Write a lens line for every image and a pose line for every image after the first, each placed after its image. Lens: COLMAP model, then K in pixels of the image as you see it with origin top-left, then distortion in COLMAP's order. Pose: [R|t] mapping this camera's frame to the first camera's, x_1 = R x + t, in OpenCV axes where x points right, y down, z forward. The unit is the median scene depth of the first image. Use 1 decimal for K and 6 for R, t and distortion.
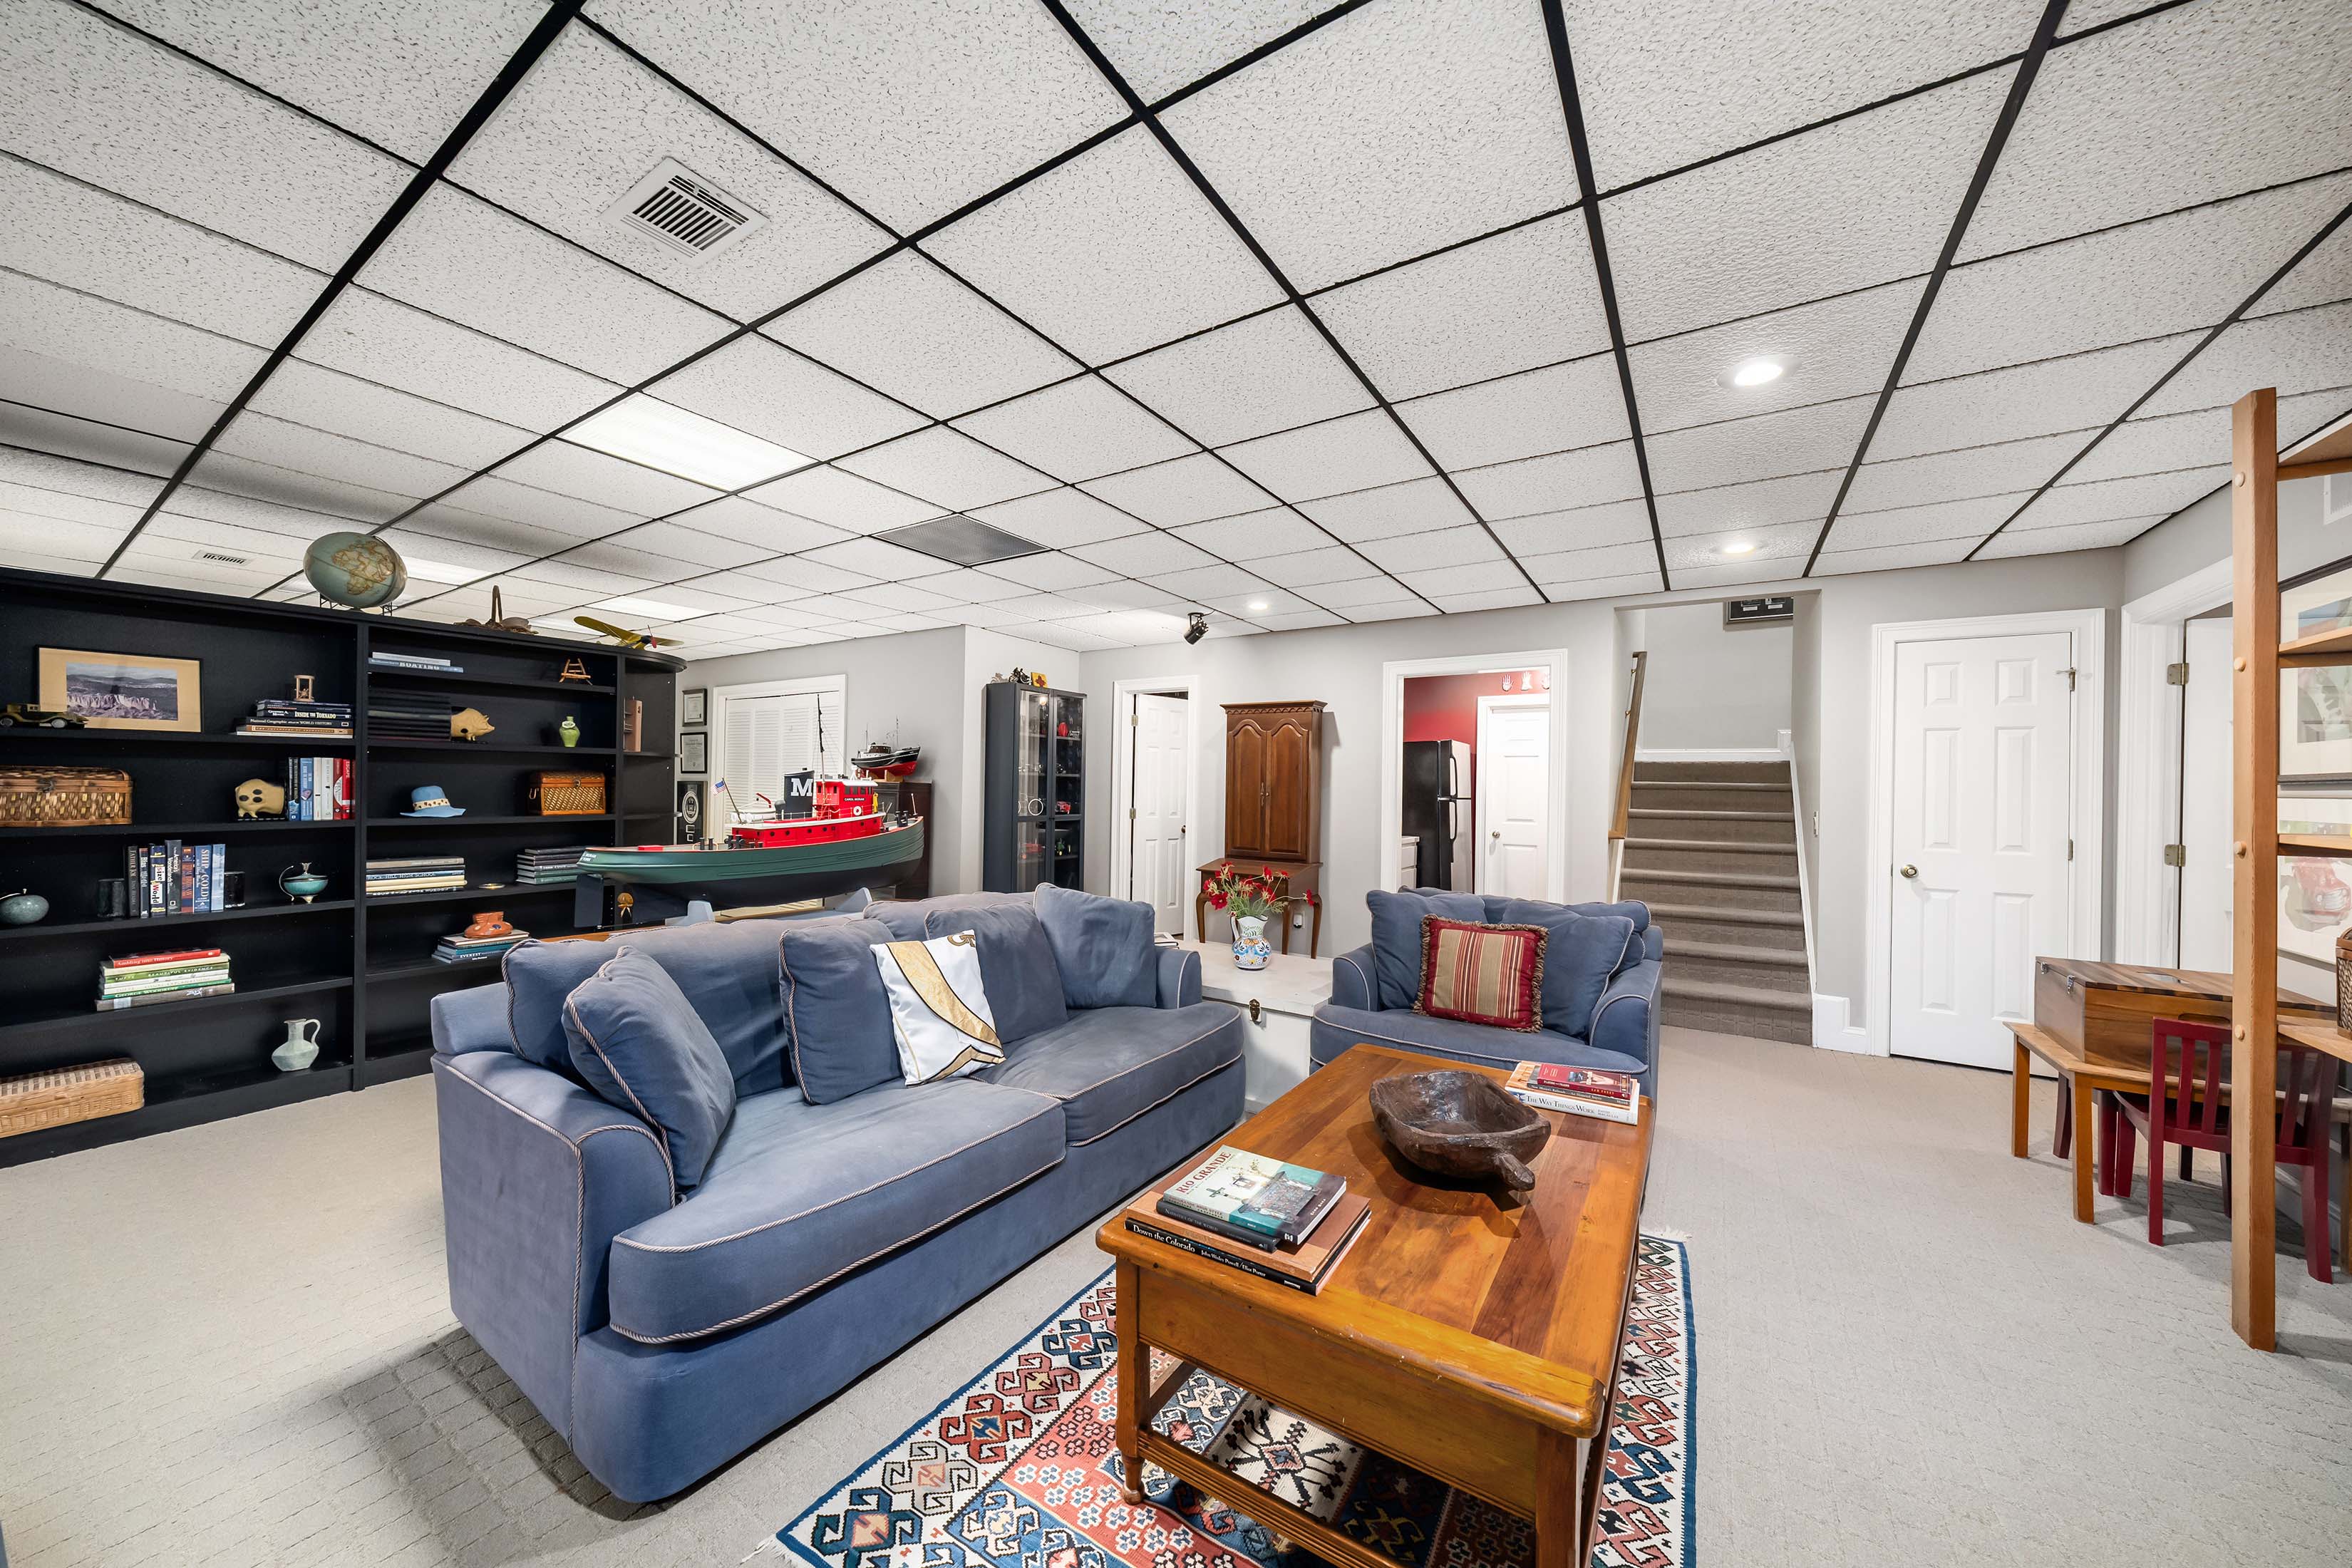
lens RADIAL K [[827.3, 0, 1168.4], [0, 827.3, 787.8], [0, 0, 1]] dist [0.003490, -0.000175]
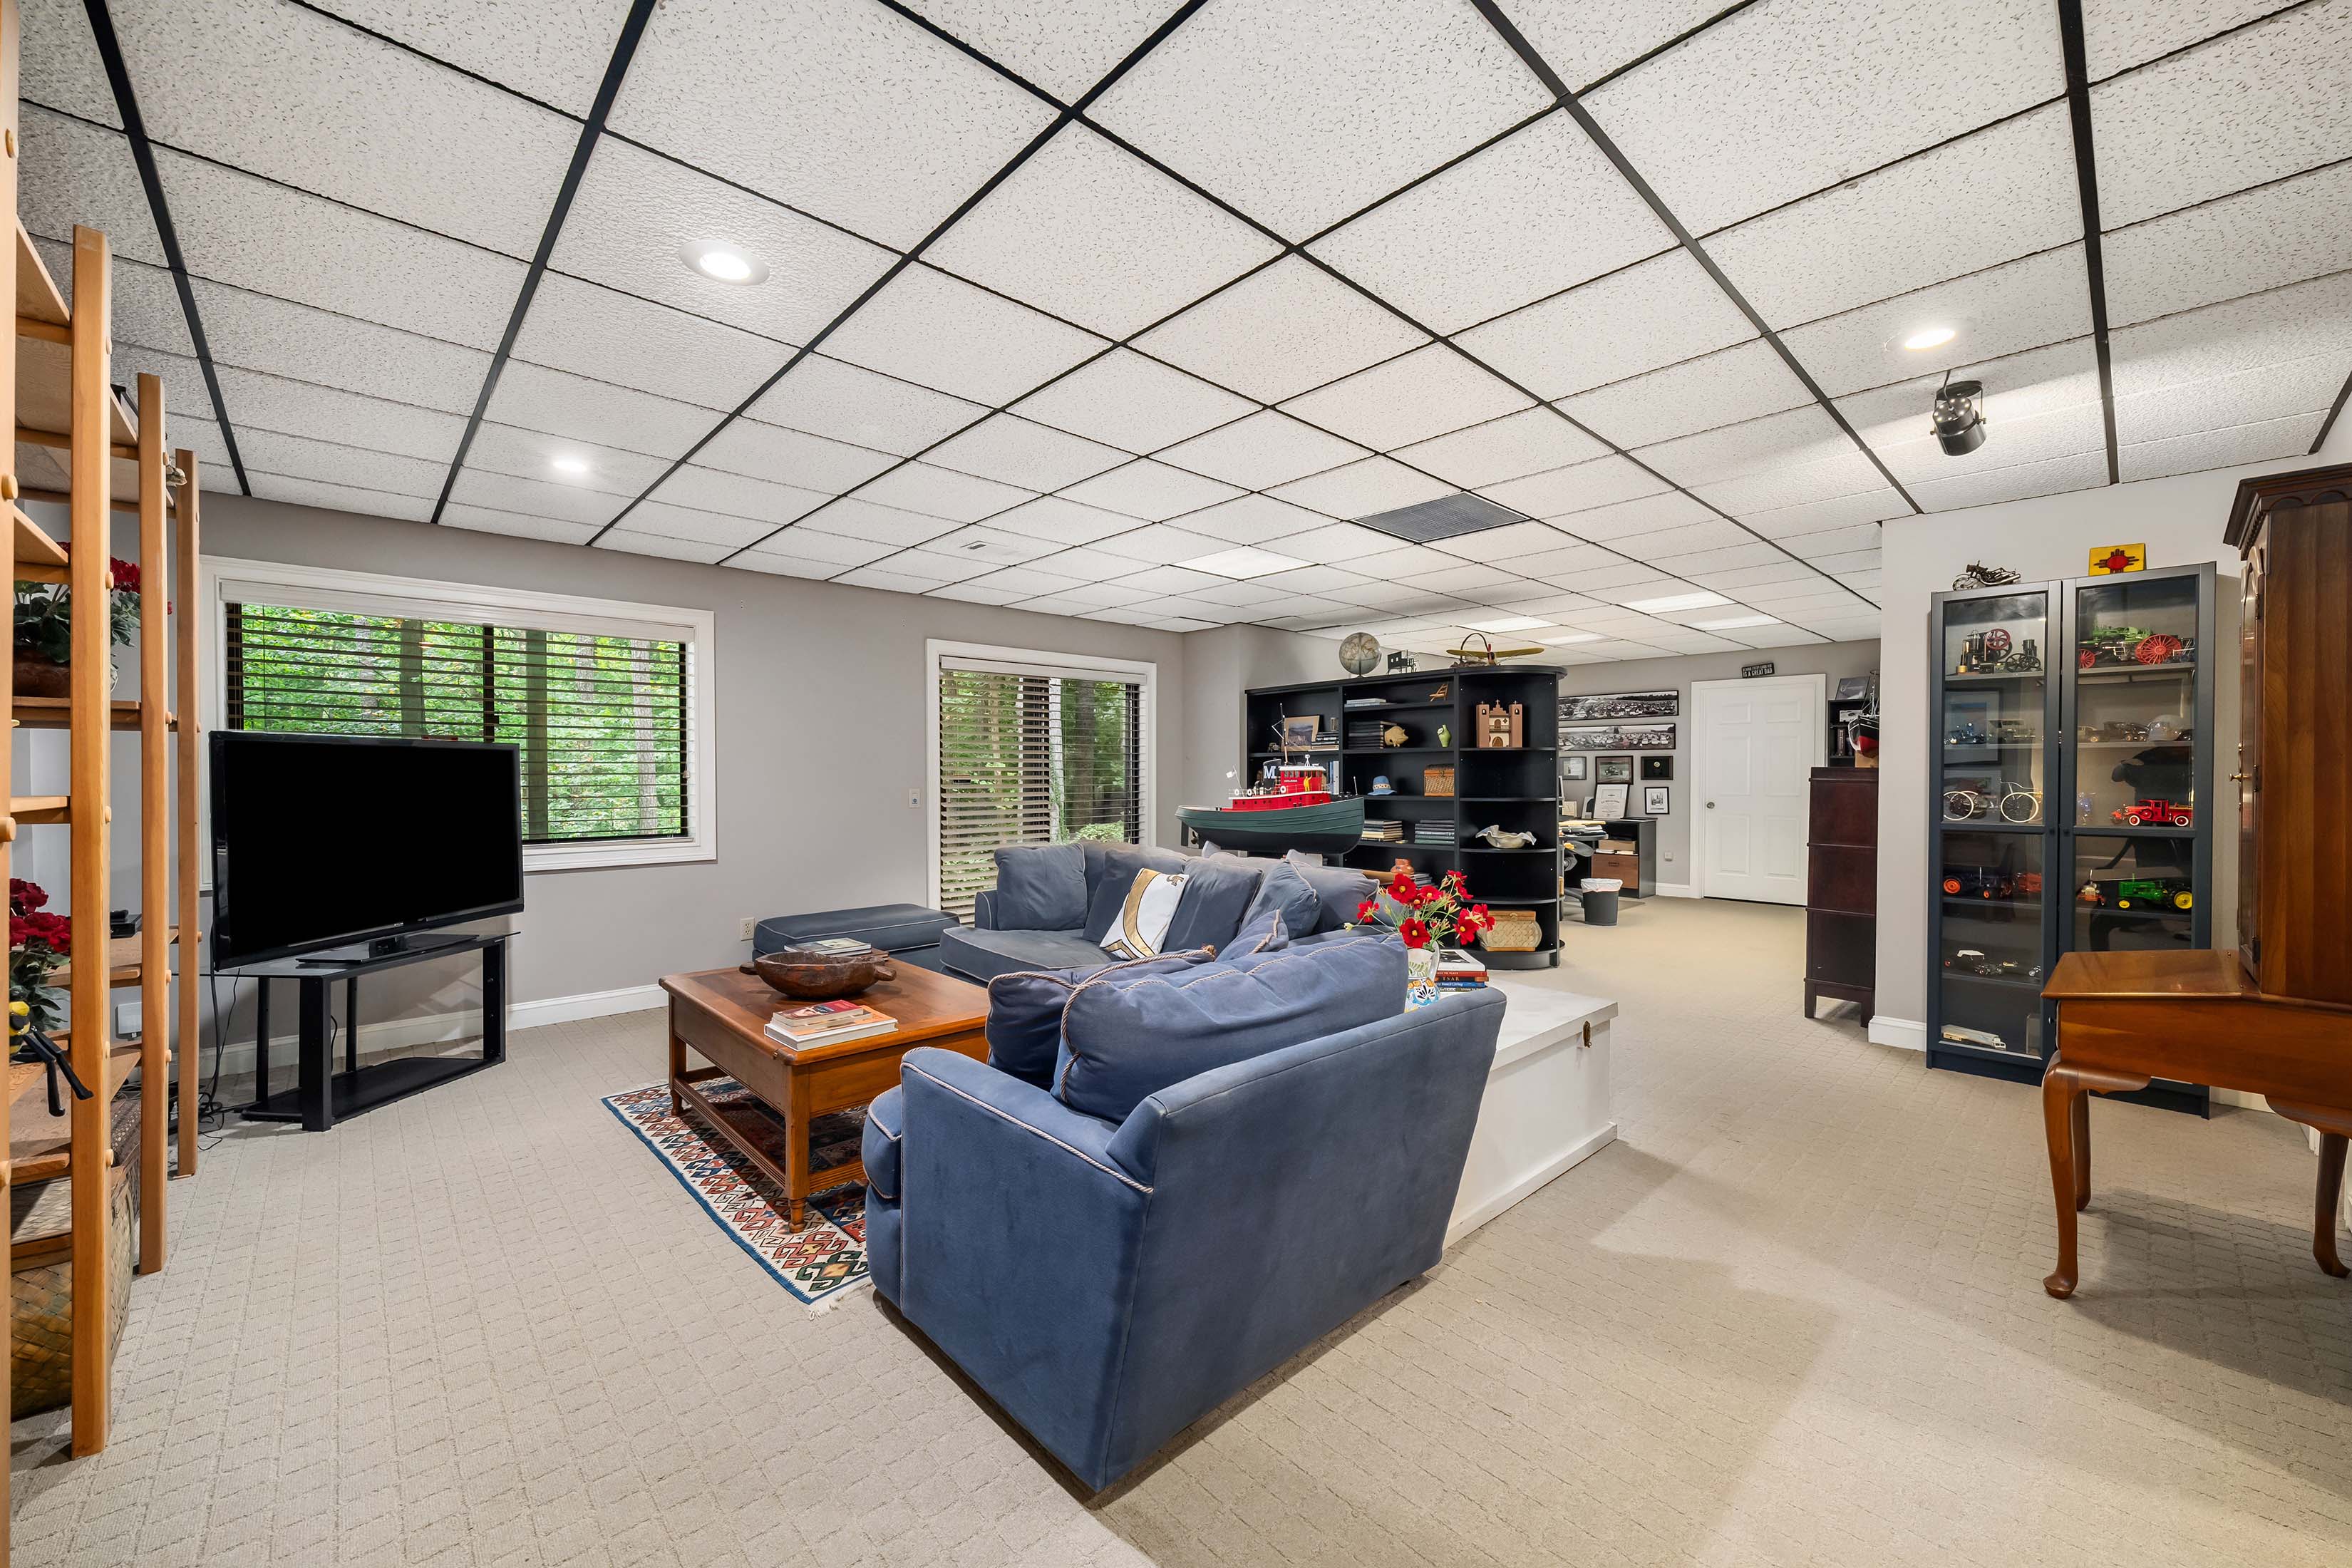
lens RADIAL K [[882.6, 0, 1158.9], [0, 882.6, 783.4], [0, 0, 1]] dist [-0.002539, -0.000430]
pose [[-0.243625, -0.007035, -0.969844, 1.431570], [-0.003492, 0.999974, -0.006377, 0.039233], [0.969863, 0.001833, -0.243643, 1.598892]]
